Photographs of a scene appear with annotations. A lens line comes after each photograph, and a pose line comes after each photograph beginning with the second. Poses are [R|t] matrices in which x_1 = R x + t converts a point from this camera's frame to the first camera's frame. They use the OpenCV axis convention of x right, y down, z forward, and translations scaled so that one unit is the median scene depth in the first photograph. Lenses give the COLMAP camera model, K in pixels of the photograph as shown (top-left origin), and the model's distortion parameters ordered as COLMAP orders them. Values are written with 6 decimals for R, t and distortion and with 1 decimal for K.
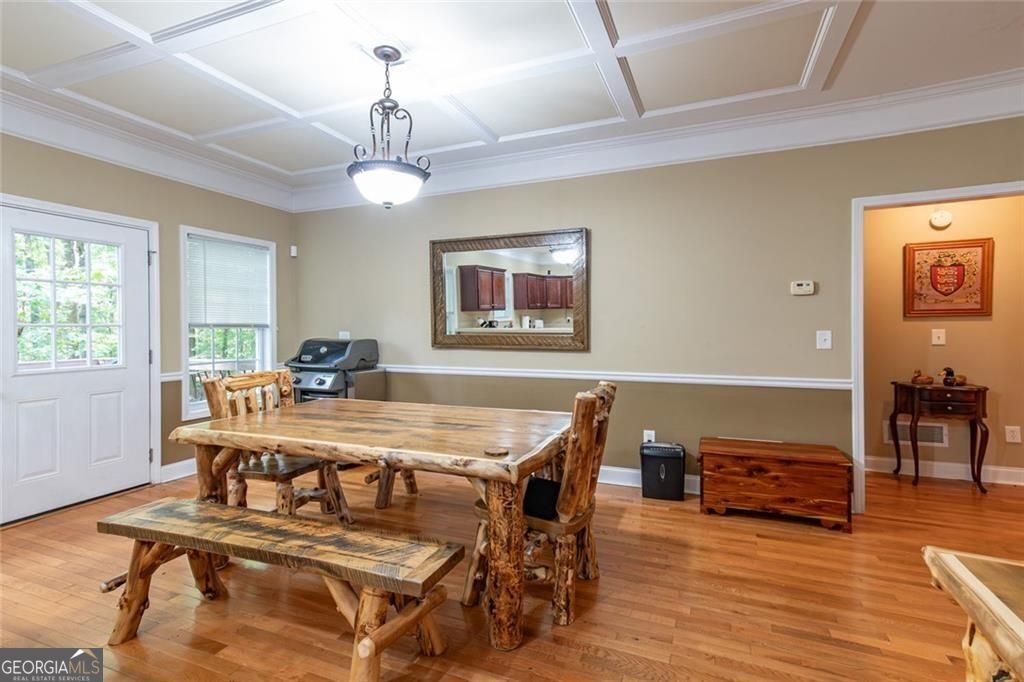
lens RADIAL K [[453.1, 0, 516.1], [0, 453.1, 331.6], [0, 0, 1]] dist [0.004431, 0.000810]
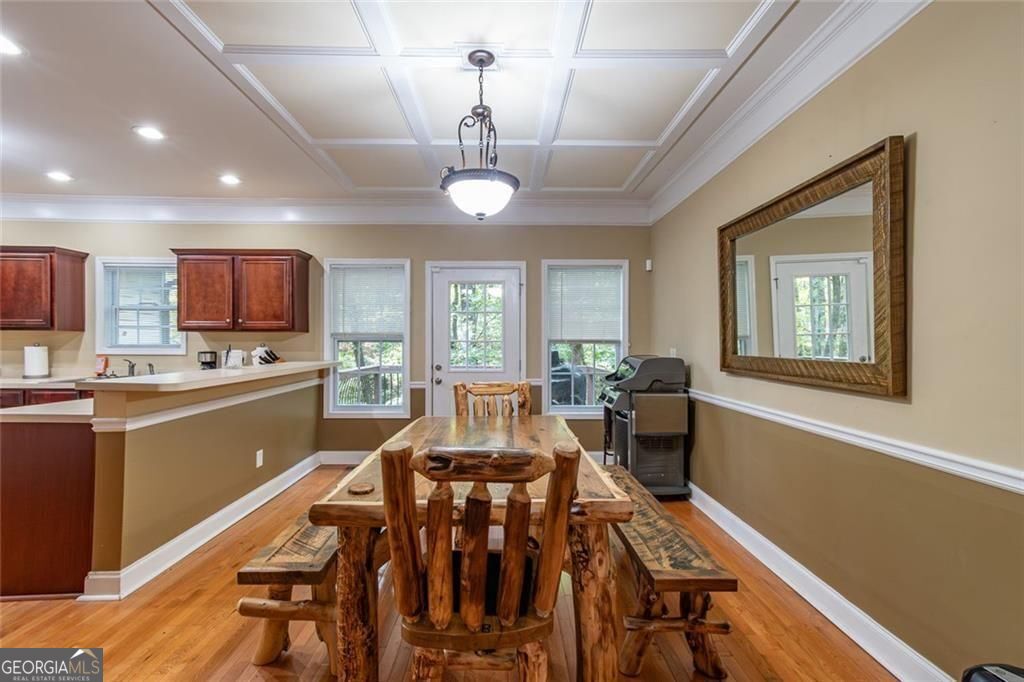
lens RADIAL K [[475.7, 0, 514.0], [0, 475.7, 342.3], [0, 0, 1]] dist [0.019841, 0.000954]
pose [[0.412434, 0.004939, -0.910974, 0.405872], [-0.014942, 0.999887, -0.001343, -0.007623], [0.910865, 0.014166, 0.412462, 0.395886]]
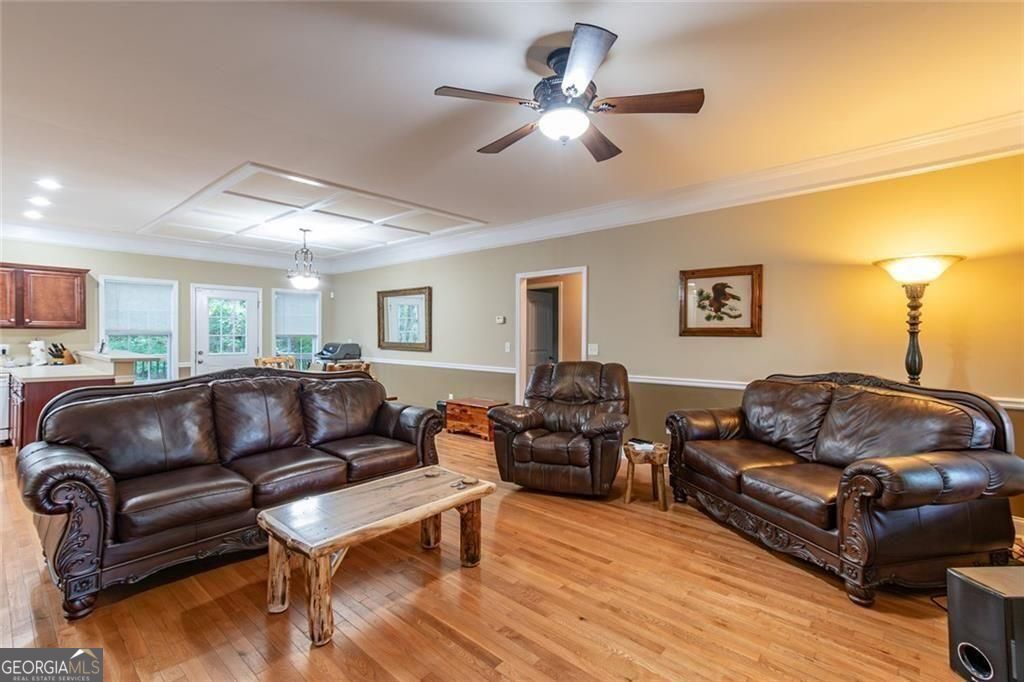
lens RADIAL K [[453.1, 0, 503.2], [0, 453.1, 332.5], [0, 0, 1]] dist [0.004431, 0.000810]
pose [[0.936778, 0.007466, -0.349845, 1.001093], [-0.012951, 0.999827, -0.013342, -0.014070], [0.349685, 0.017029, 0.936713, -0.594643]]
